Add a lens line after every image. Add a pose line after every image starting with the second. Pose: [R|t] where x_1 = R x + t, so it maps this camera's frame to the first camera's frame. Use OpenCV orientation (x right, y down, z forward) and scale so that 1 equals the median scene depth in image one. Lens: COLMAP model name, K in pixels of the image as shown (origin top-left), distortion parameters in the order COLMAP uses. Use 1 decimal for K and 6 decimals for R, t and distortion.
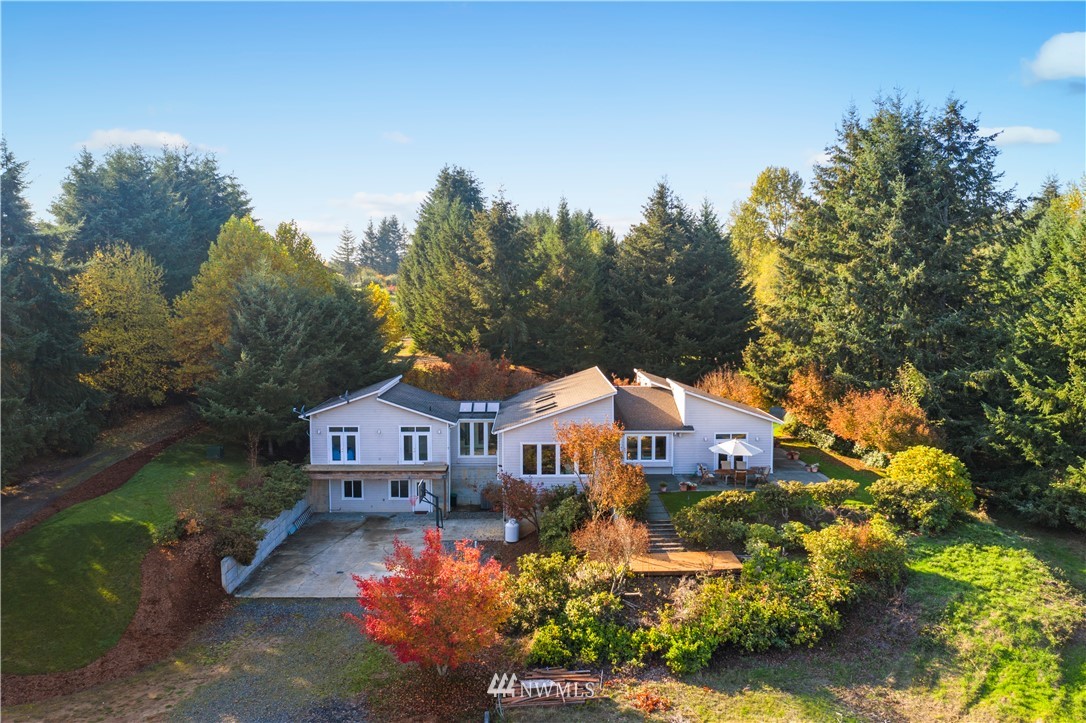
lens RADIAL K [[851.9, 0, 544.1], [0, 851.9, 359.0], [0, 0, 1]] dist [-0.024180, 0.005022]
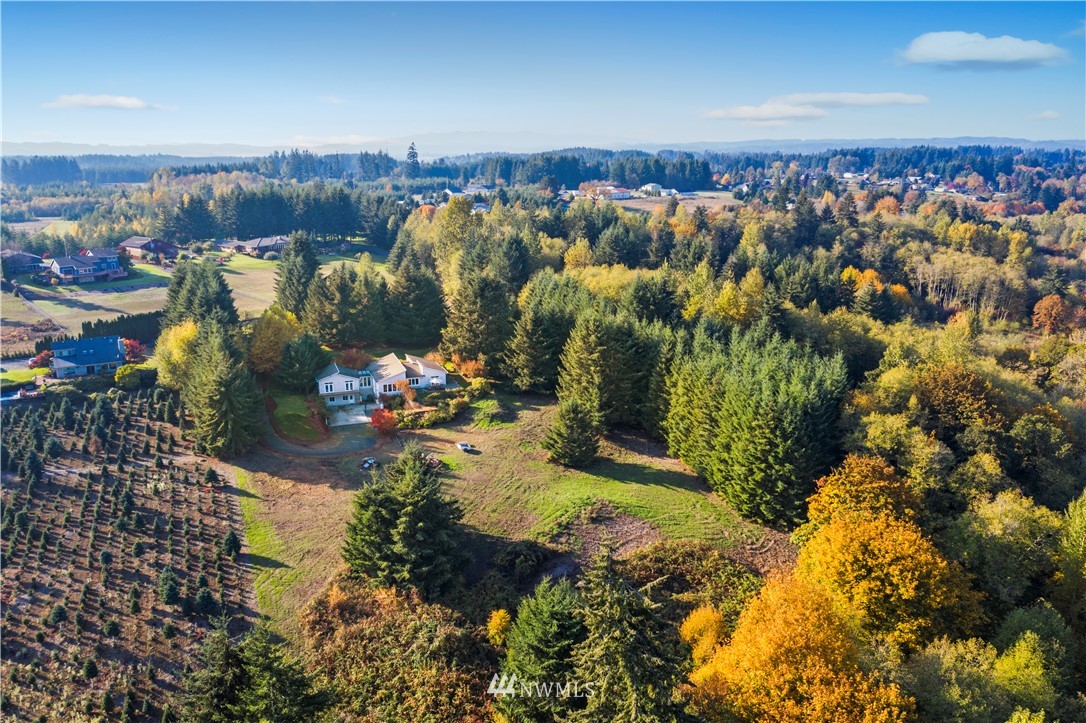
lens RADIAL K [[851.9, 0, 542.9], [0, 851.9, 358.7], [0, 0, 1]] dist [-0.024180, 0.005022]
pose [[0.946458, -0.080185, 0.312710, -0.493449], [0.028707, 0.985729, 0.165874, -0.587716], [-0.321548, -0.148016, 0.935253, -2.629027]]
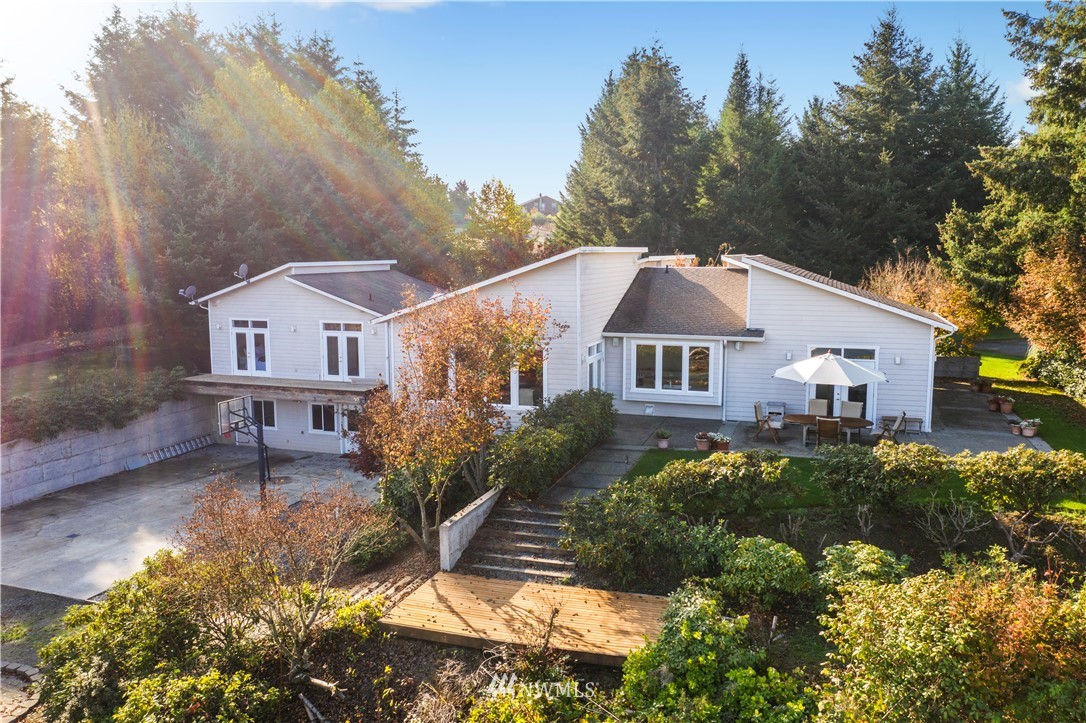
lens RADIAL K [[851.9, 0, 543.4], [0, 851.9, 361.0], [0, 0, 1]] dist [-0.024180, 0.005022]
pose [[0.941328, 0.043600, -0.334664, 0.209488], [-0.027009, 0.998172, 0.054073, 0.069281], [0.336410, -0.041861, 0.940785, 0.442614]]
